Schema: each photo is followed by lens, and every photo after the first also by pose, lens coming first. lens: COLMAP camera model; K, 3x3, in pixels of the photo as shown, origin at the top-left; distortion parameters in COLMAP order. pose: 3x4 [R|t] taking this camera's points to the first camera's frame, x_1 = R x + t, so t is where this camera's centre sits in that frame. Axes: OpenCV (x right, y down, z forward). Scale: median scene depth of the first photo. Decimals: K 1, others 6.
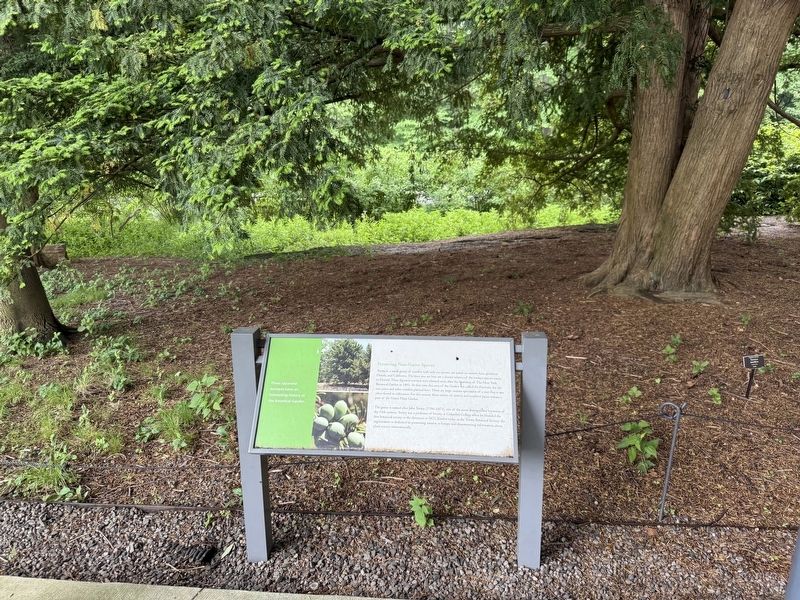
lens RADIAL K [[563.7, 0, 393.8], [0, 563.7, 301.2], [0, 0, 1]] dist [0.037286, -0.059571]
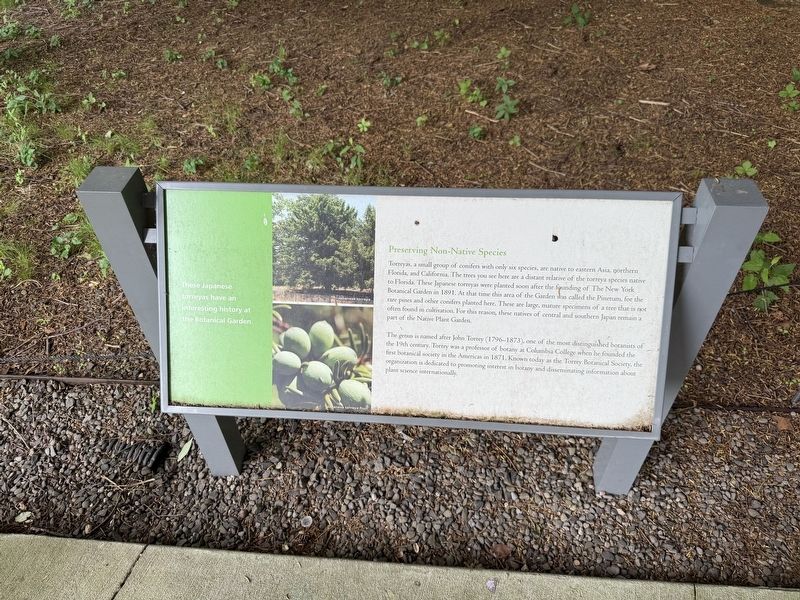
lens RADIAL K [[563.7, 0, 393.8], [0, 563.7, 301.2], [0, 0, 1]] dist [0.037286, -0.059571]
pose [[0.999703, -0.024355, -0.000709, -0.023594], [0.021528, 0.869269, 0.493871, -0.085458], [-0.011411, -0.493740, 0.869535, 0.506216]]
